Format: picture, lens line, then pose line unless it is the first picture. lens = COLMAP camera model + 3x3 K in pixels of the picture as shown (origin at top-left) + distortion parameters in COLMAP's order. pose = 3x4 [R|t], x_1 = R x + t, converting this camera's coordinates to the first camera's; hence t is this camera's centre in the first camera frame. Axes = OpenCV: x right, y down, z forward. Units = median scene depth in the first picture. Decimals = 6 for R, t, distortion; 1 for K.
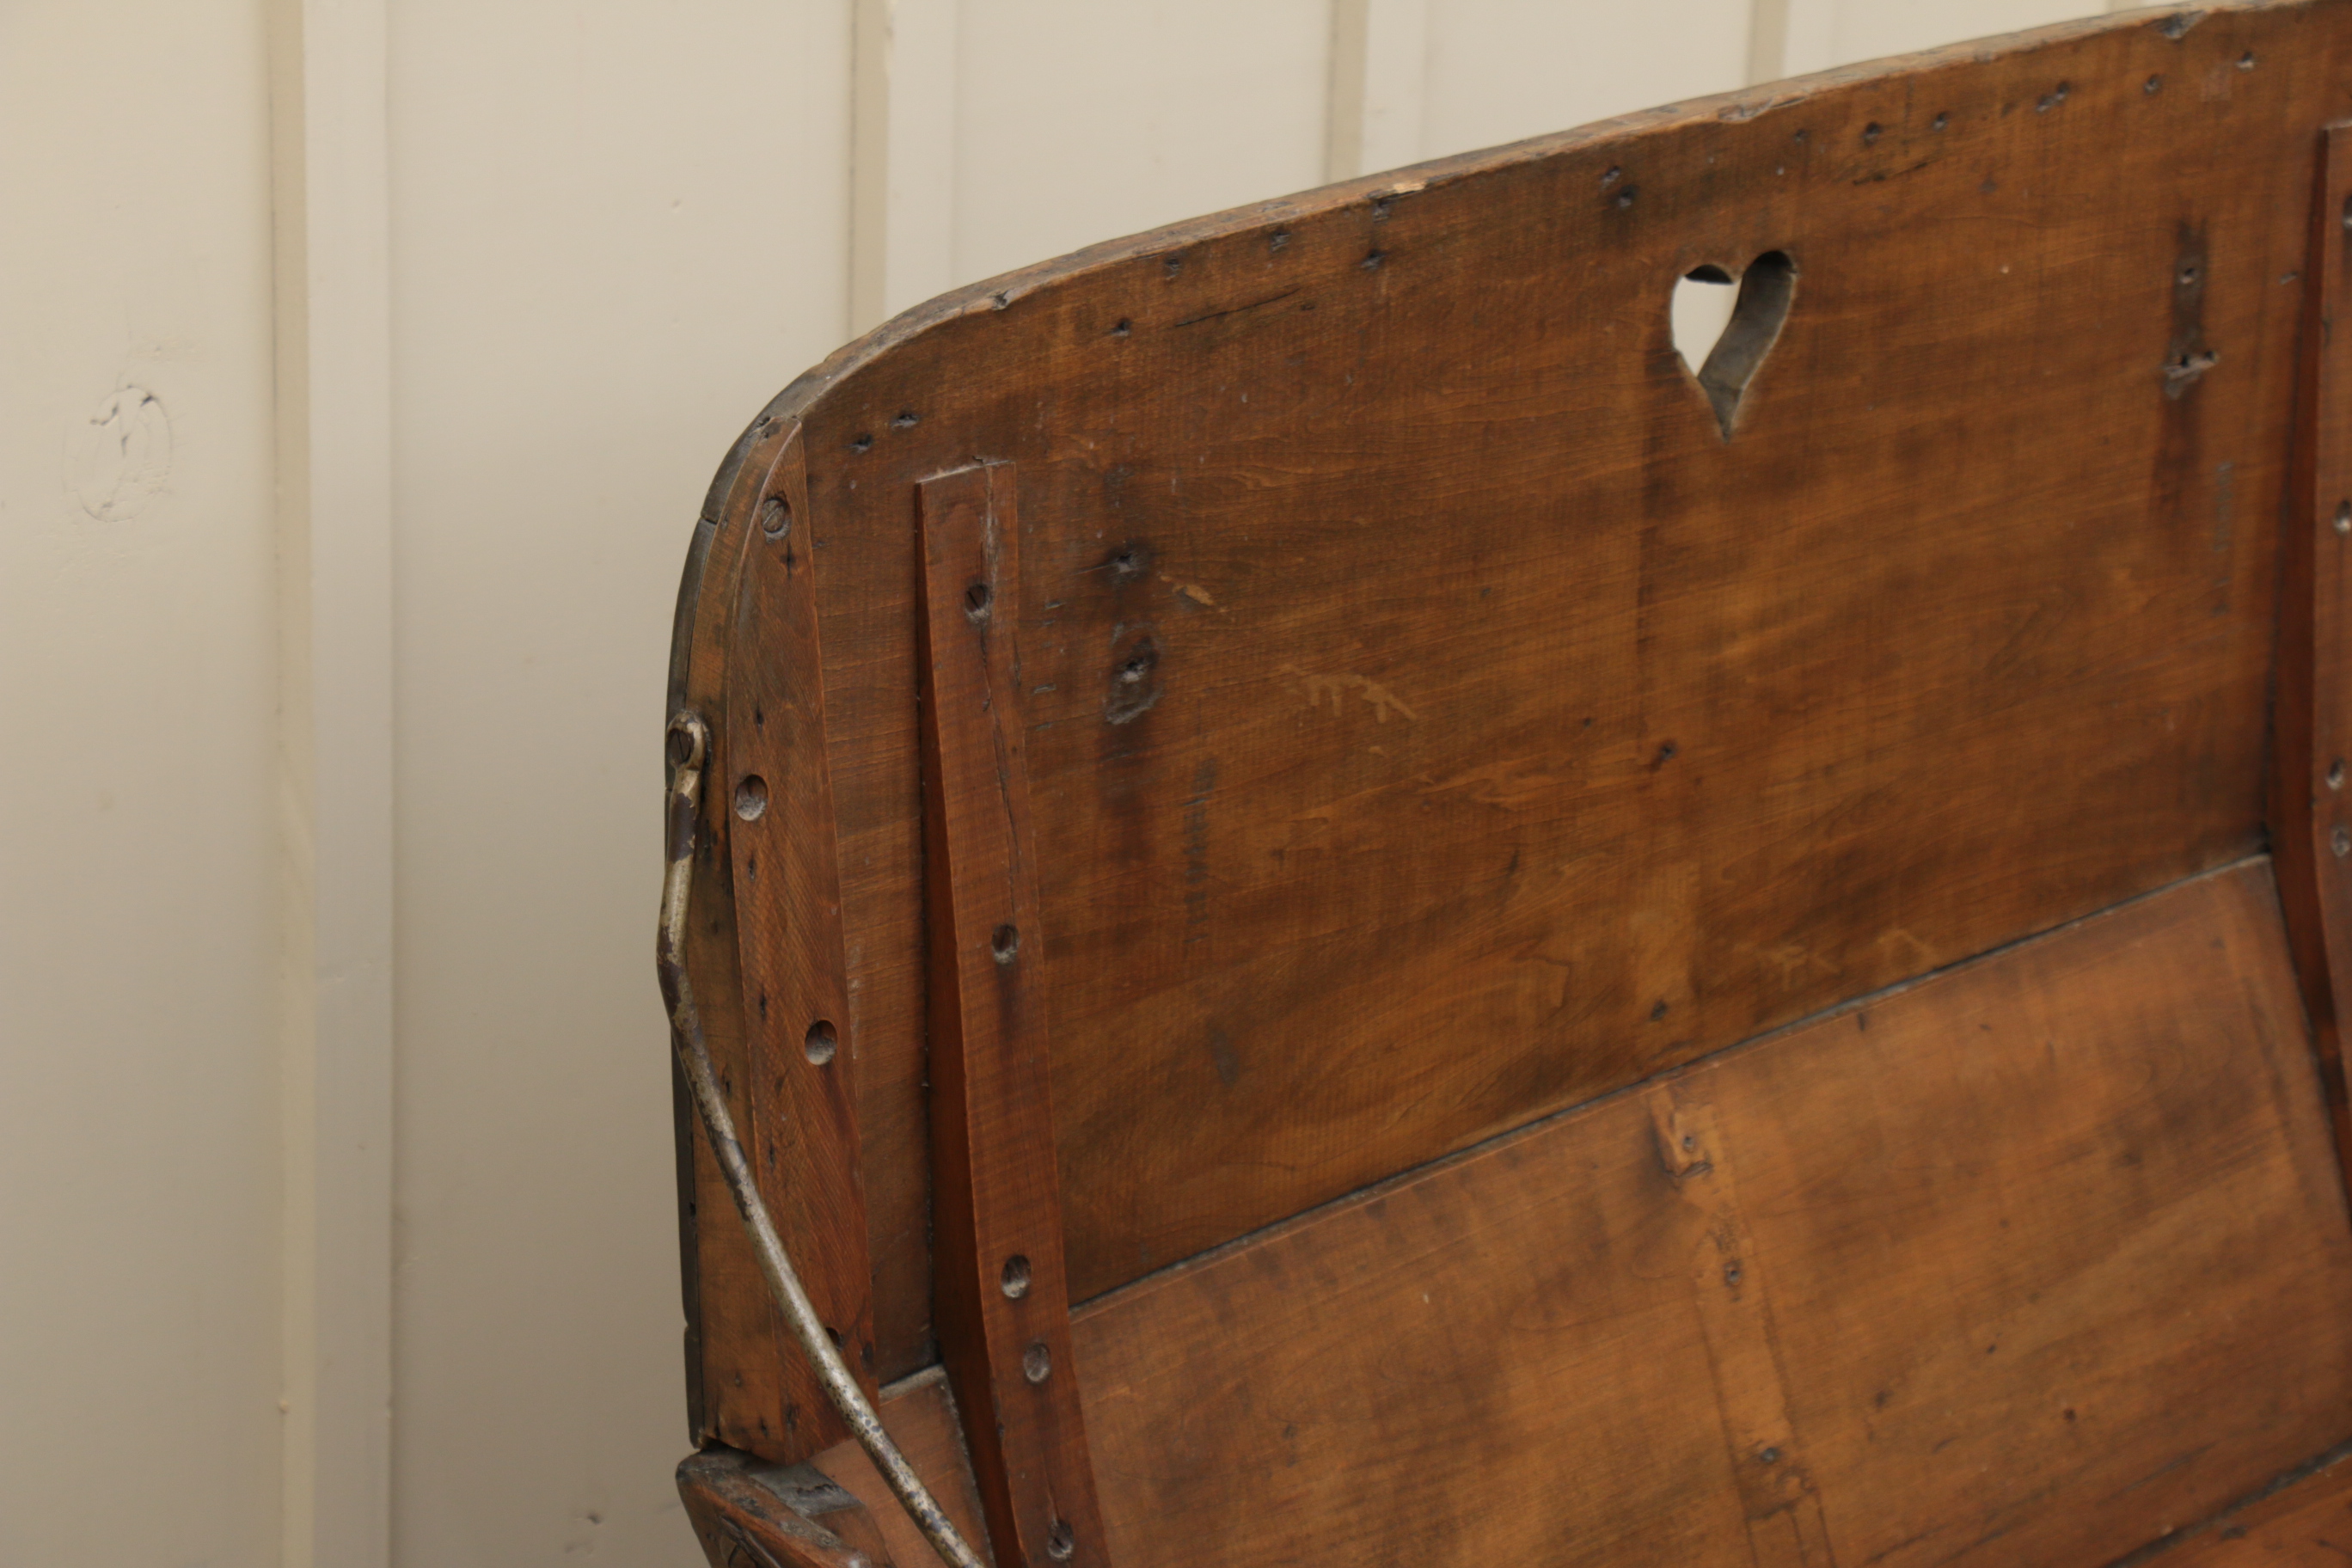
lens RADIAL K [[6203.2, 0, 1187.1], [0, 6203.2, 790.6], [0, 0, 1]] dist [0.487554, 0.000000]
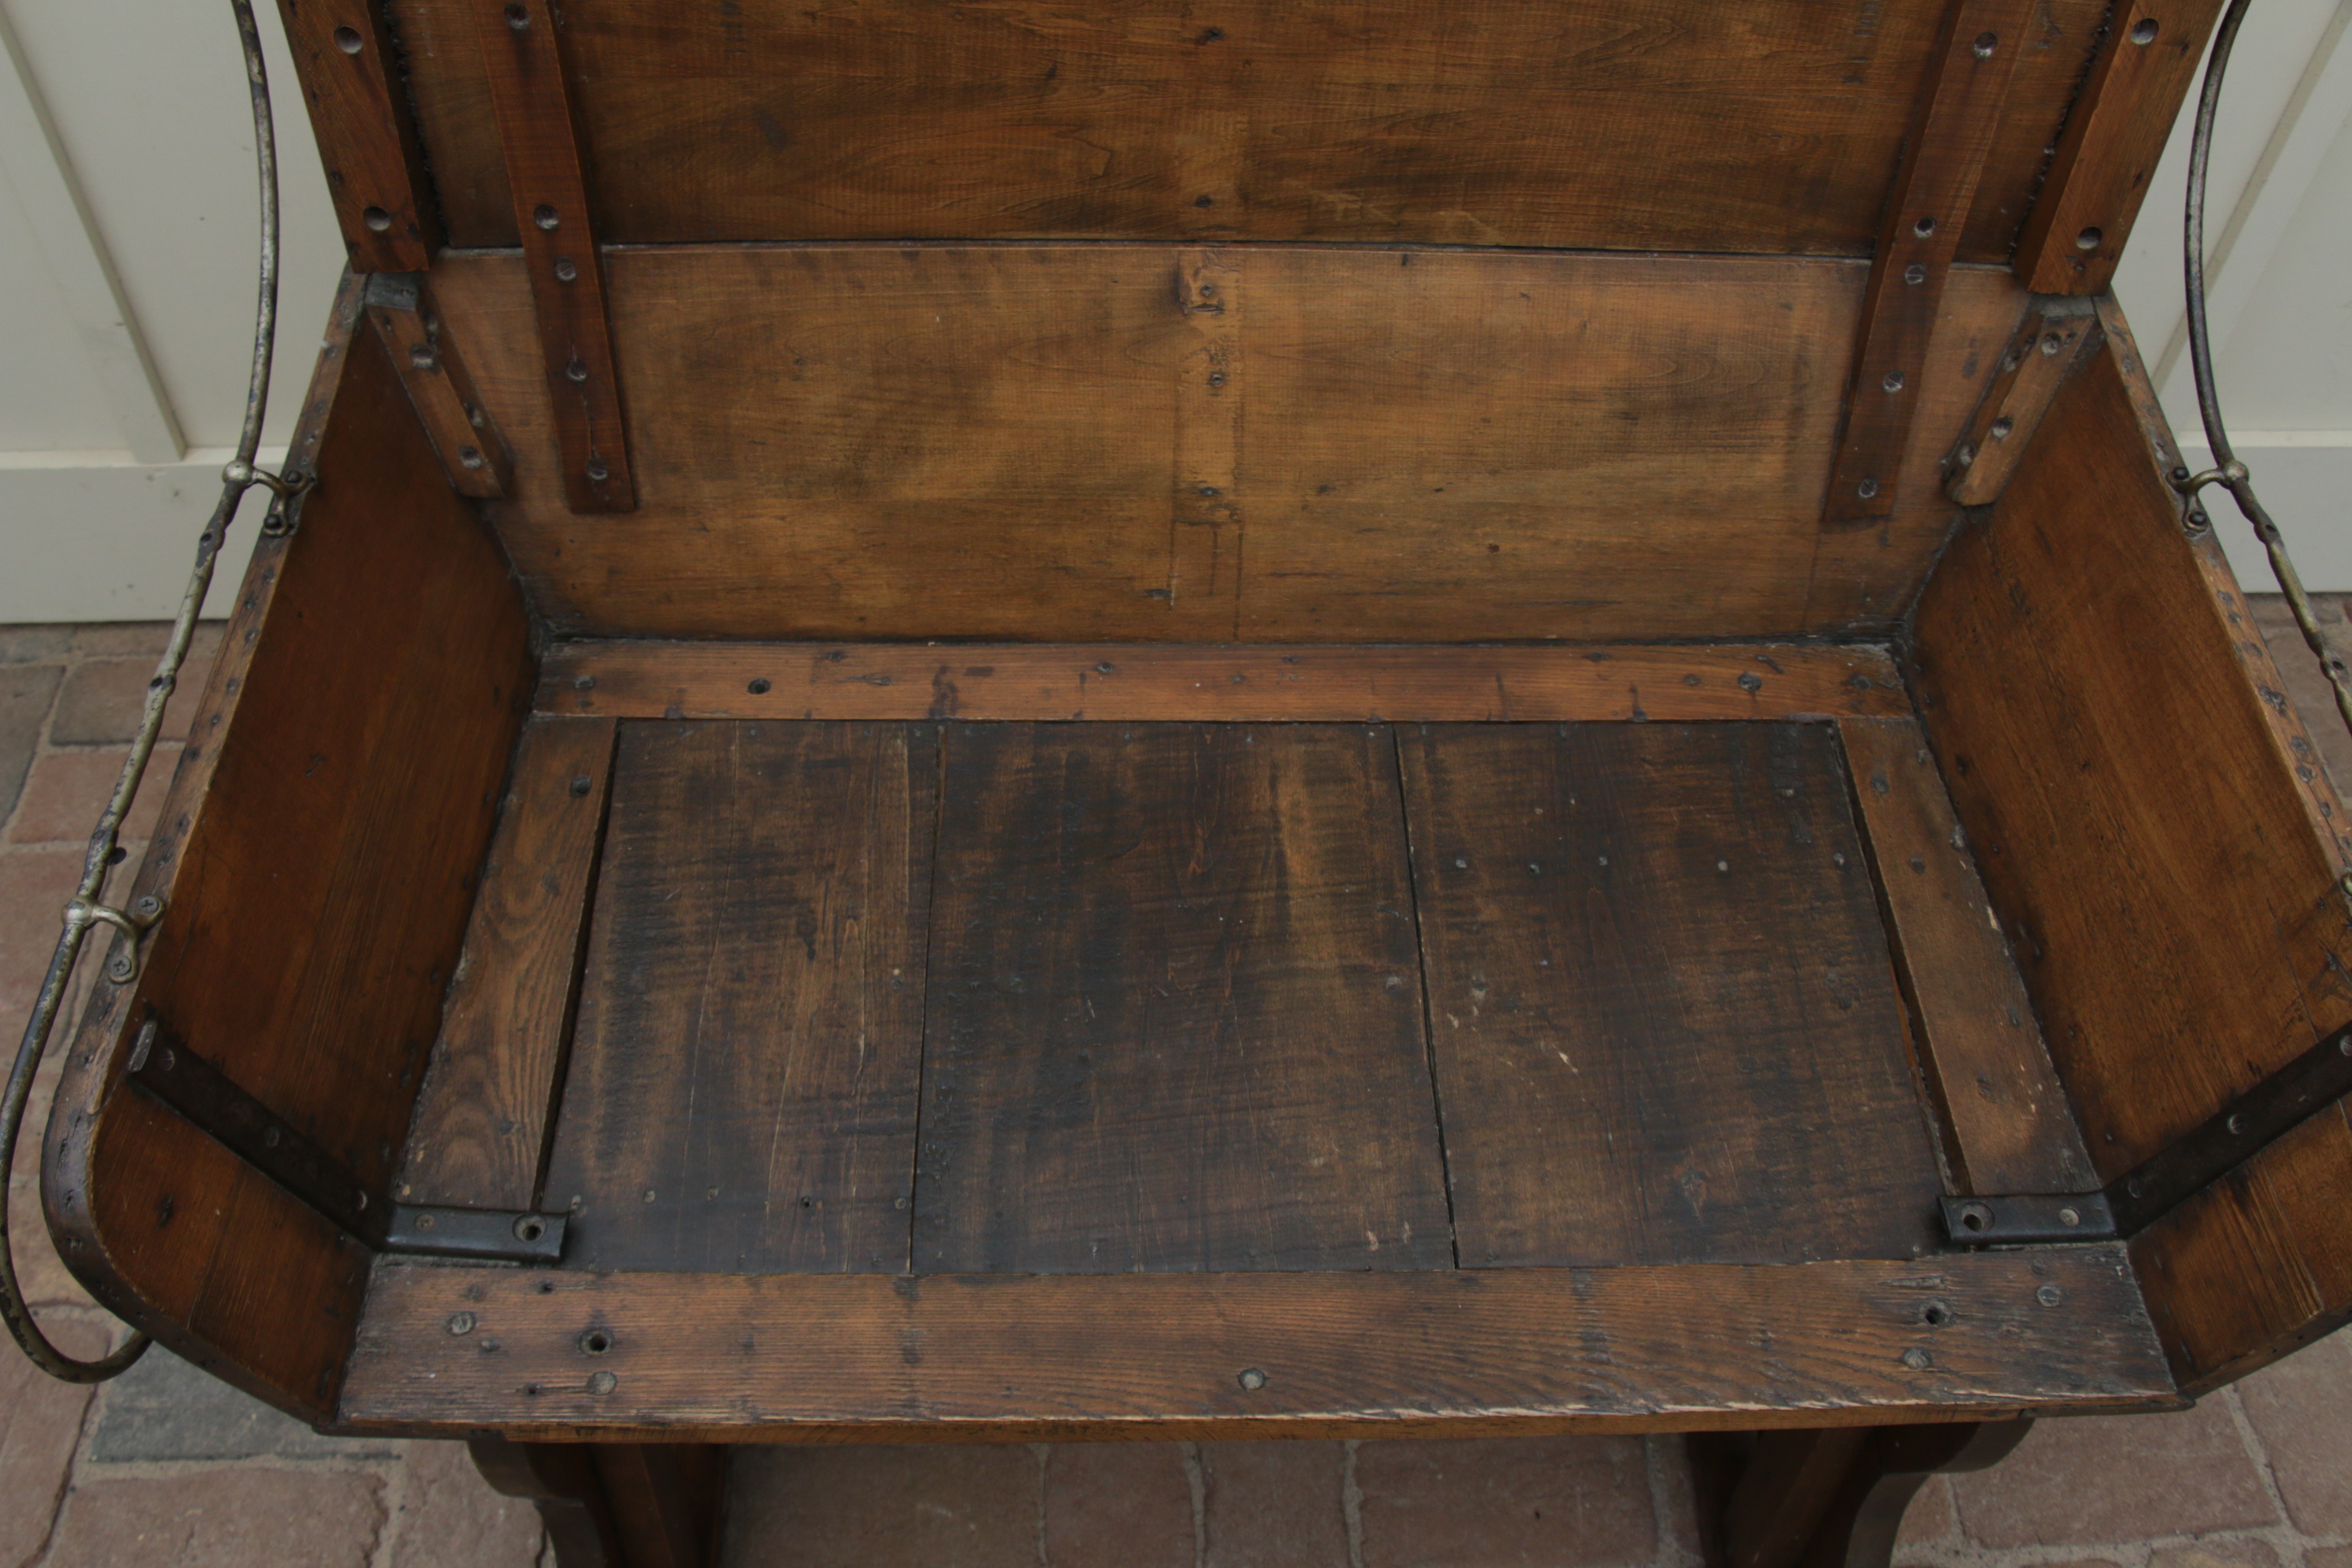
lens RADIAL K [[2116.9, 0, 1155.3], [0, 2116.9, 802.3], [0, 0, 1]] dist [-0.161229, 0.191417]
pose [[0.708345, 0.528181, -0.468266, 0.395392], [-0.235140, 0.802067, 0.548997, -0.127186], [0.665550, -0.278771, 0.692336, 0.633390]]
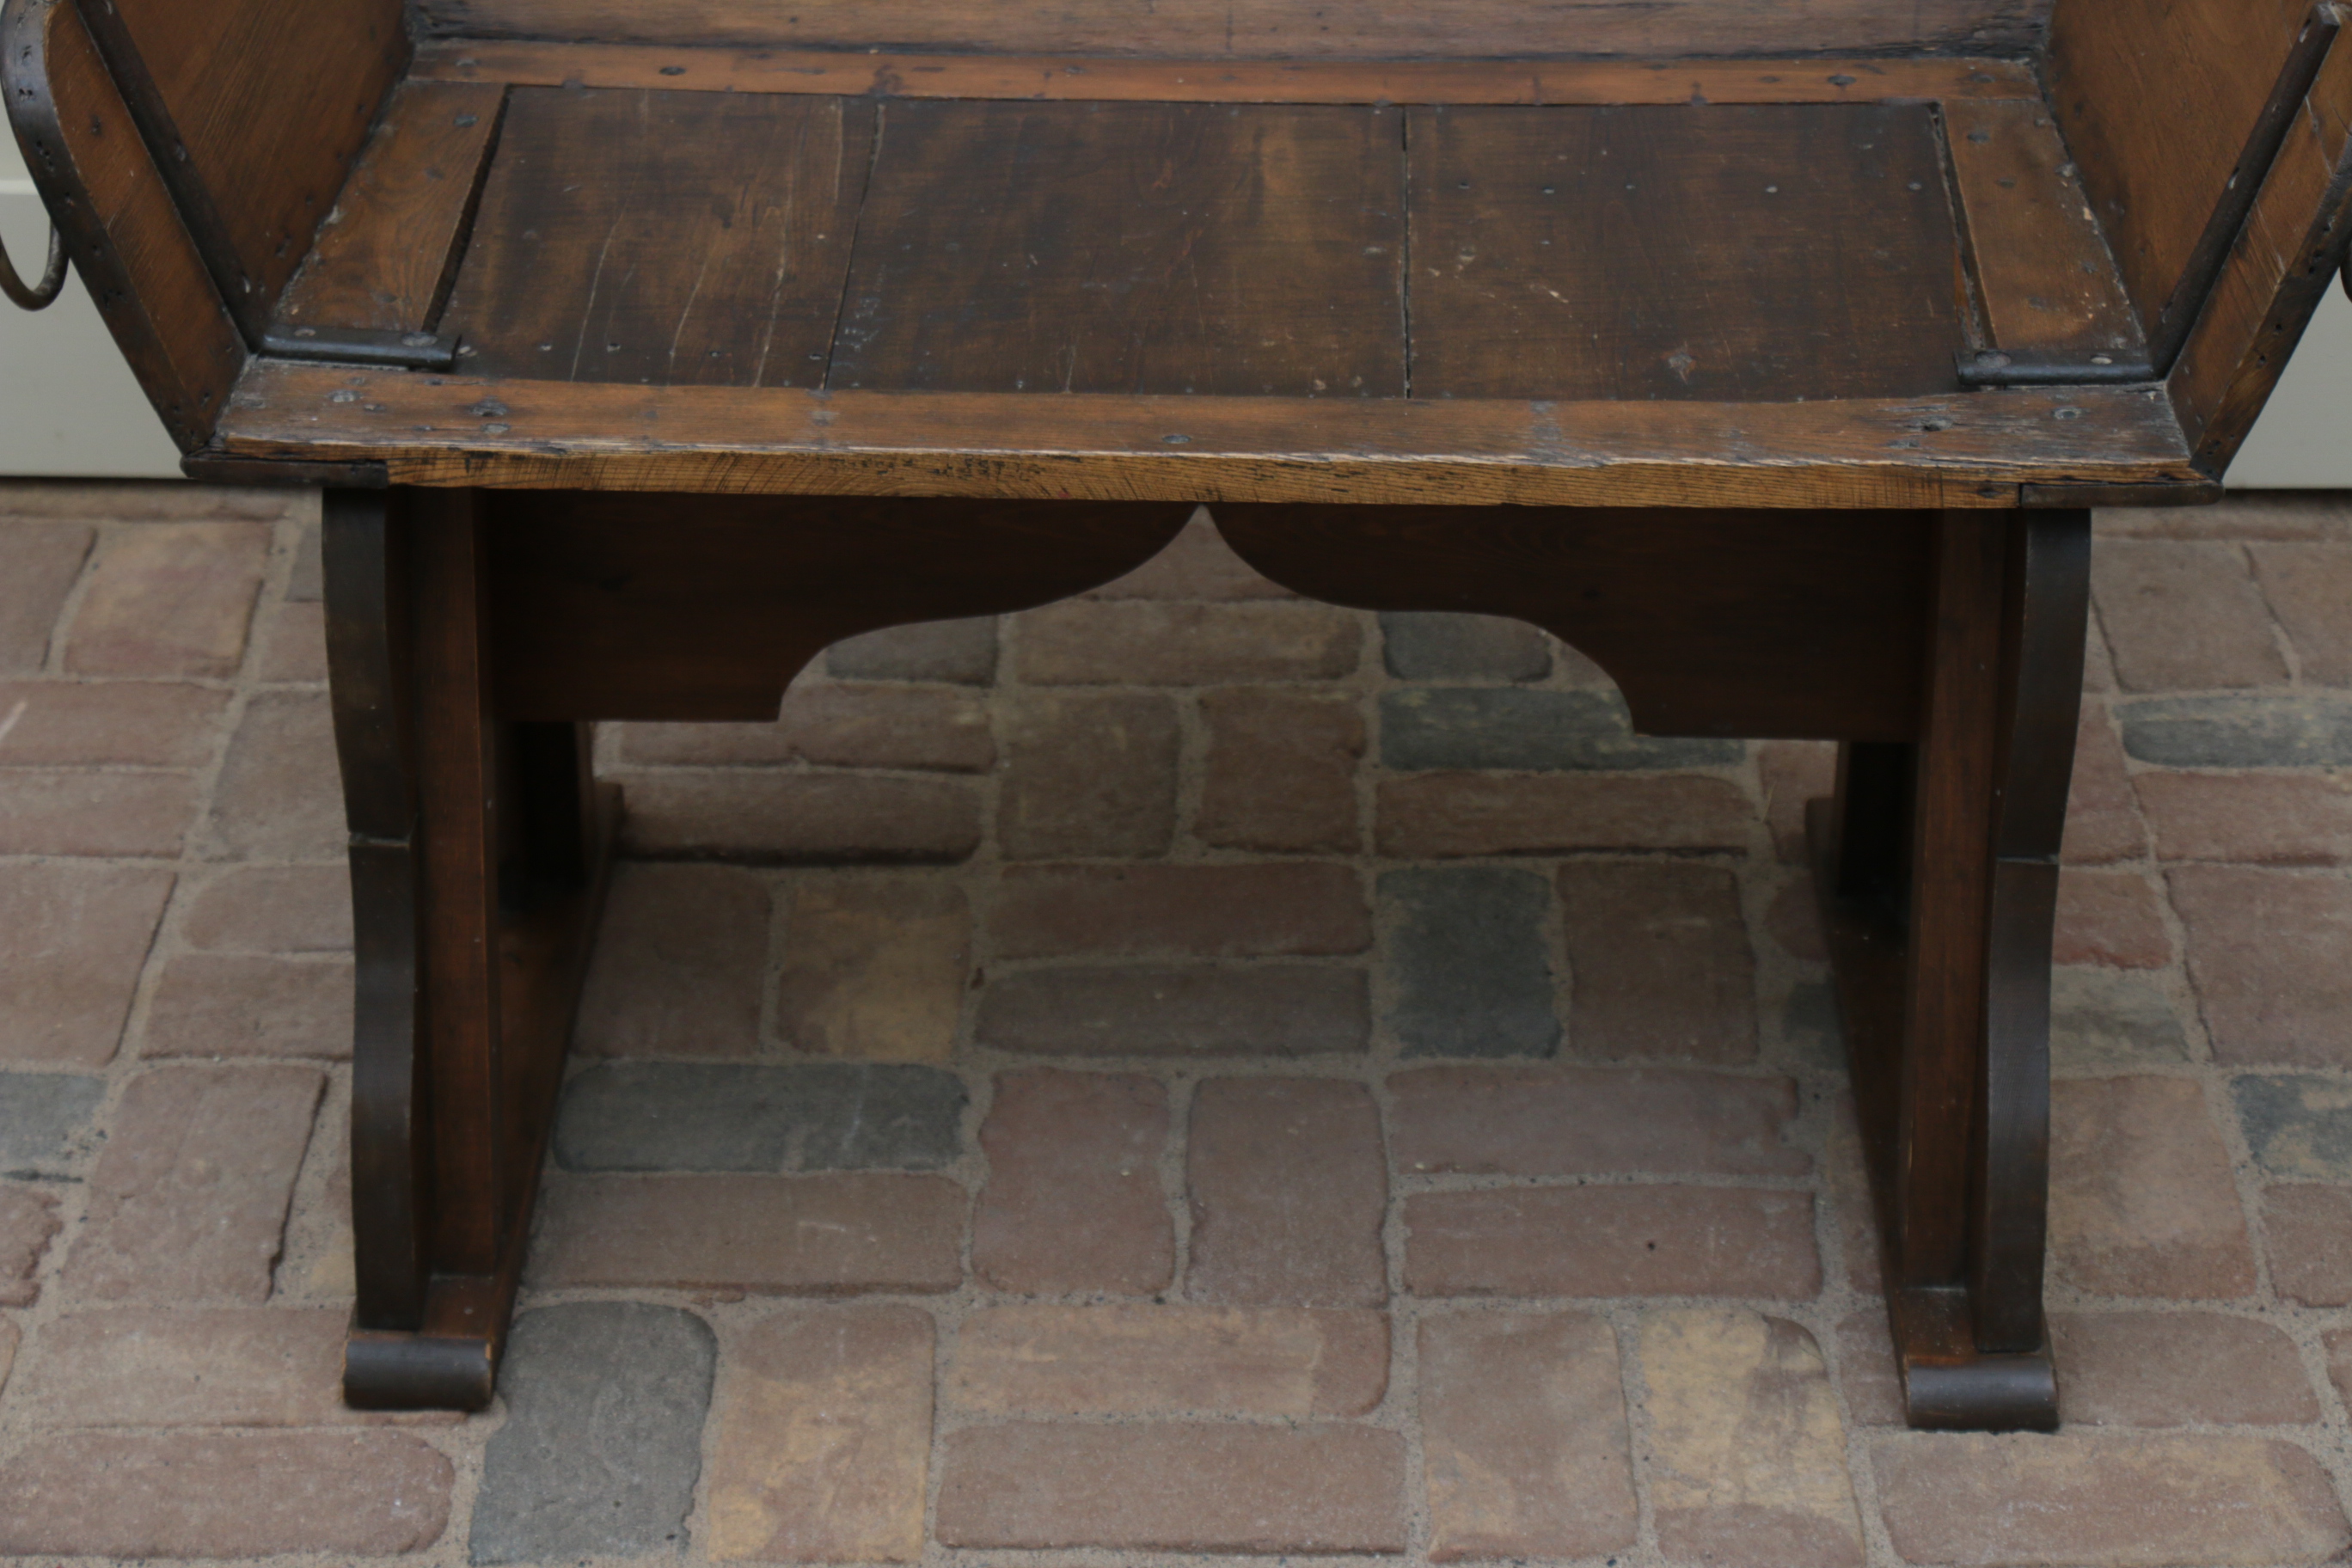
lens RADIAL K [[5724.2, 0, 1169.7], [0, 5724.2, 780.1], [0, 0, 1]] dist [0.380071, 0.000000]
pose [[0.670261, 0.308095, -0.675150, 1.074615], [-0.225402, 0.951290, 0.210338, 0.032874], [0.707068, 0.011199, 0.707057, 0.096423]]
